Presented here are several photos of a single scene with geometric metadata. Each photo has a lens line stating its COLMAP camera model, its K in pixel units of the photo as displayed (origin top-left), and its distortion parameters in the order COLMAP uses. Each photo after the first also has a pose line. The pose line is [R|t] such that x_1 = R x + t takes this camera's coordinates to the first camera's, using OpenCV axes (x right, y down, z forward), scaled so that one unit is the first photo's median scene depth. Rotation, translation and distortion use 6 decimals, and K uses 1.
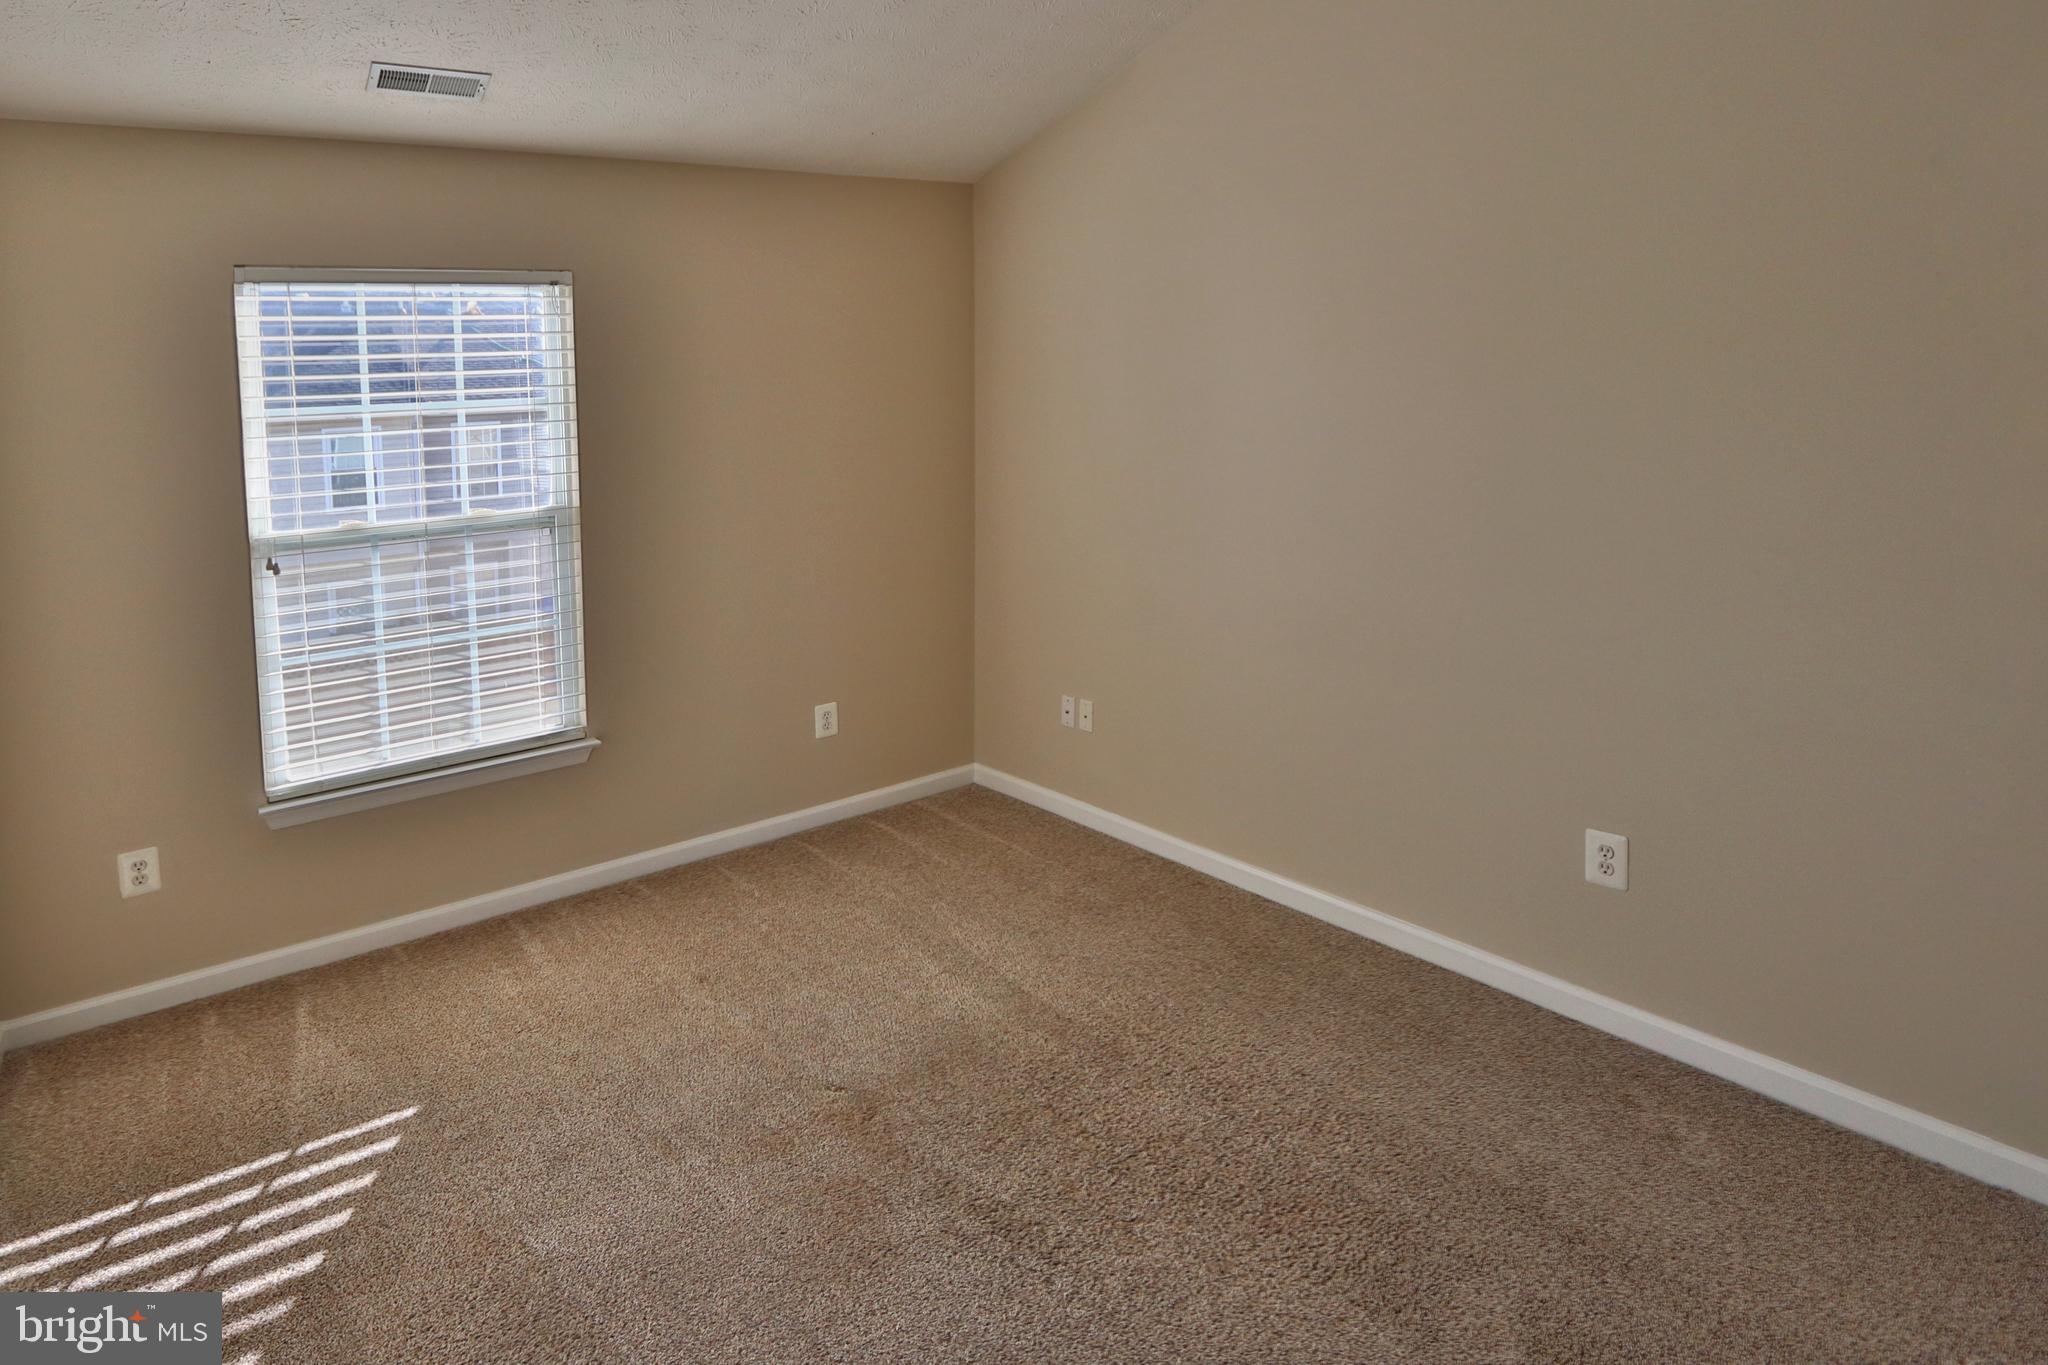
lens RADIAL K [[1039.2, 0, 1017.4], [0, 1039.2, 680.7], [0, 0, 1]] dist [-0.025745, -0.000484]
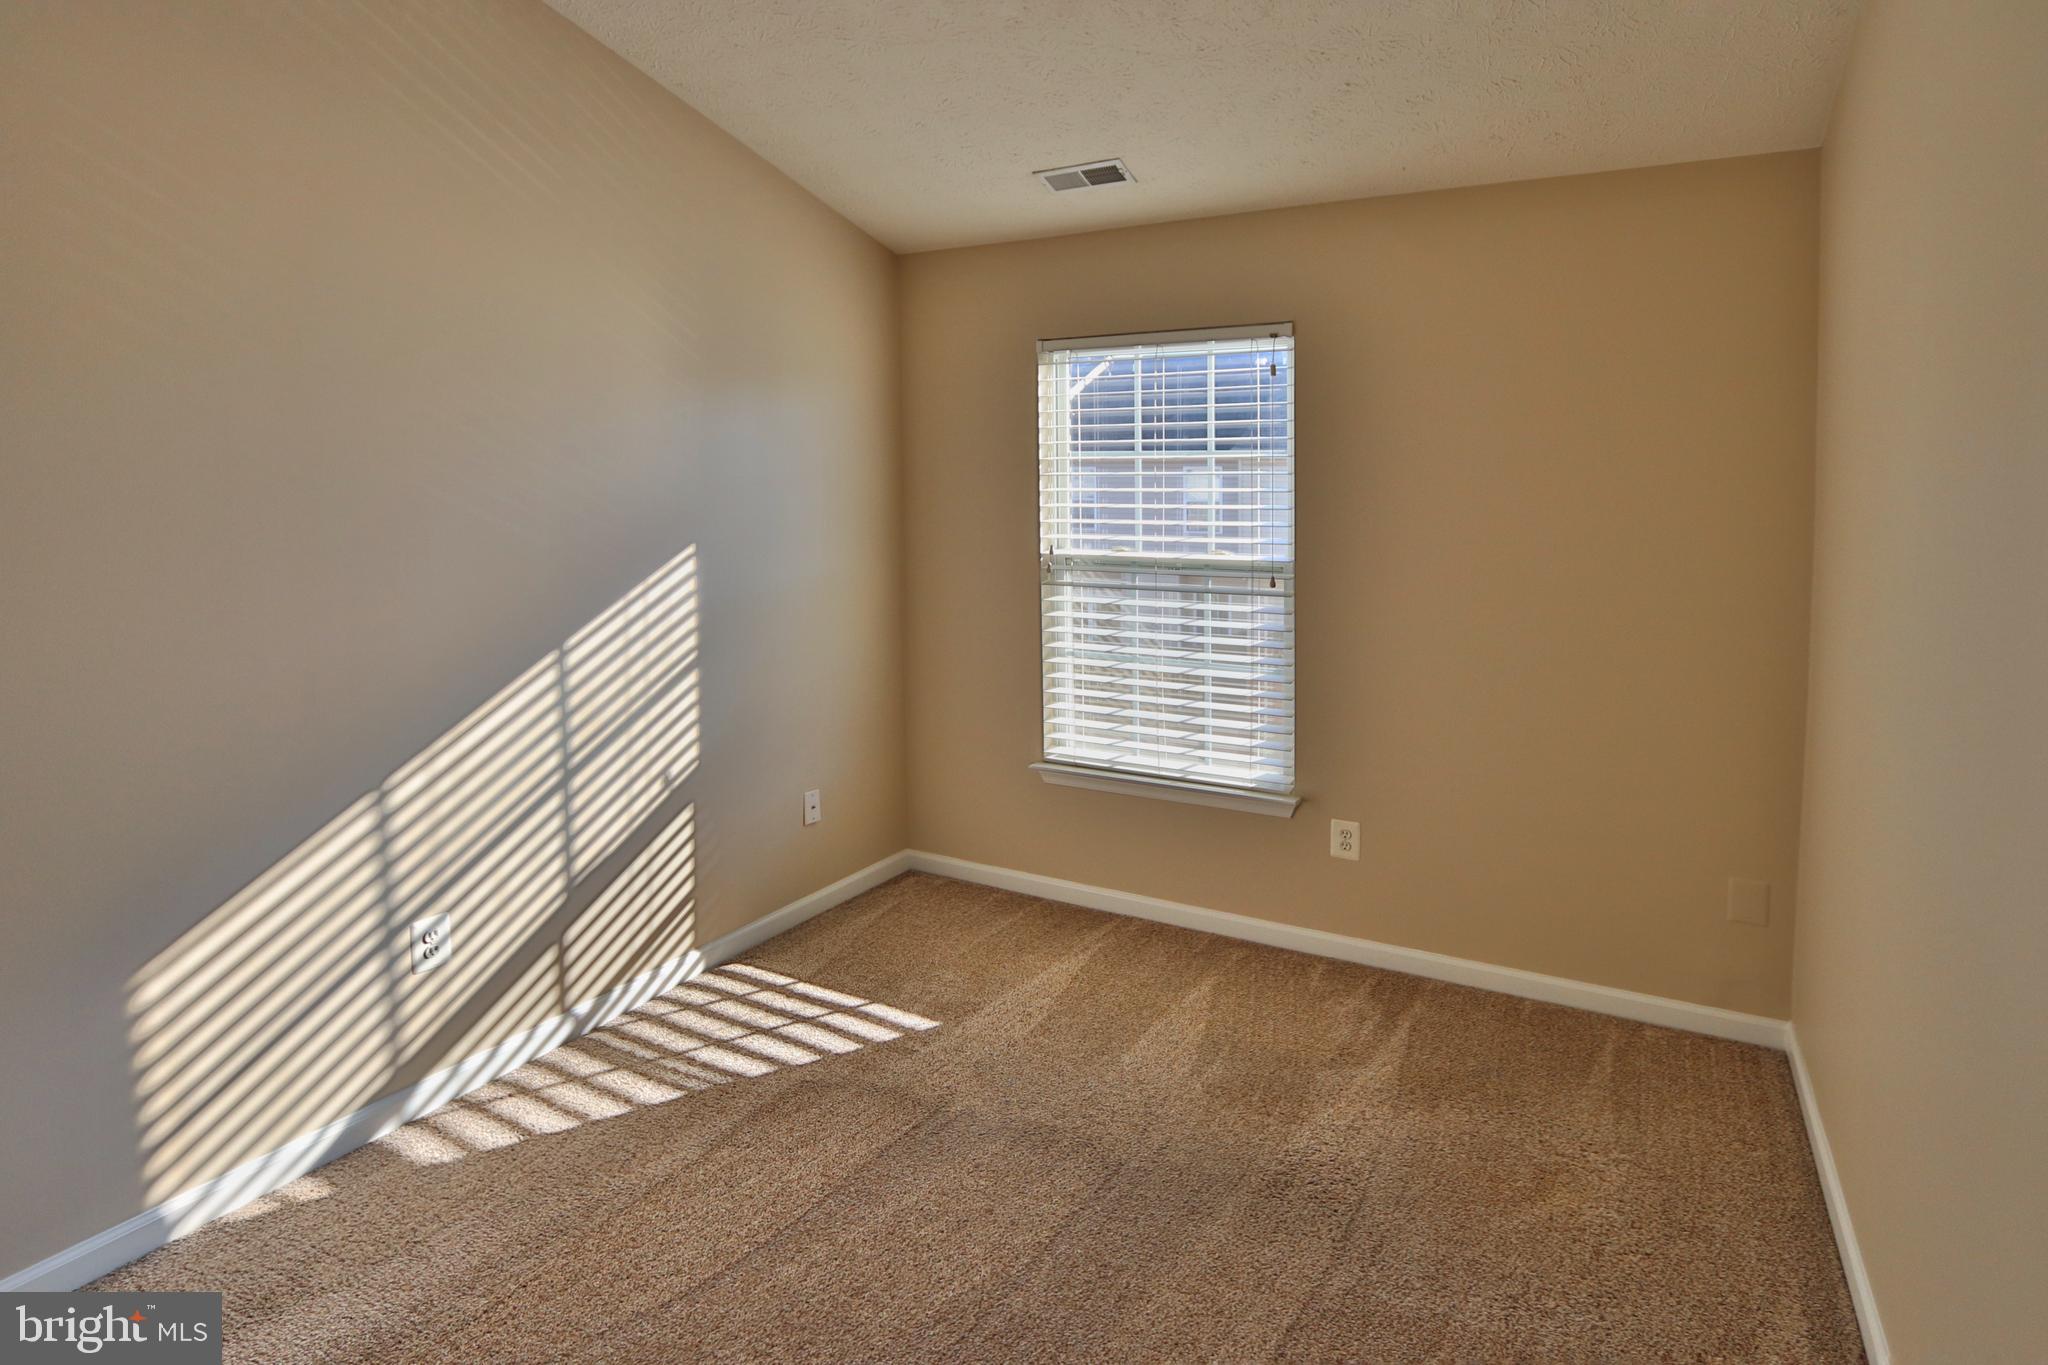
lens RADIAL K [[1100.0, 0, 1024.0], [0, 1100.0, 682.5], [0, 0, 1]] dist [-0.058422, -0.000419]
pose [[0.422533, 0.217138, -0.879953, 0.434512], [-0.240661, 0.962905, 0.122048, -0.136177], [0.873812, 0.160201, 0.459116, 0.364132]]
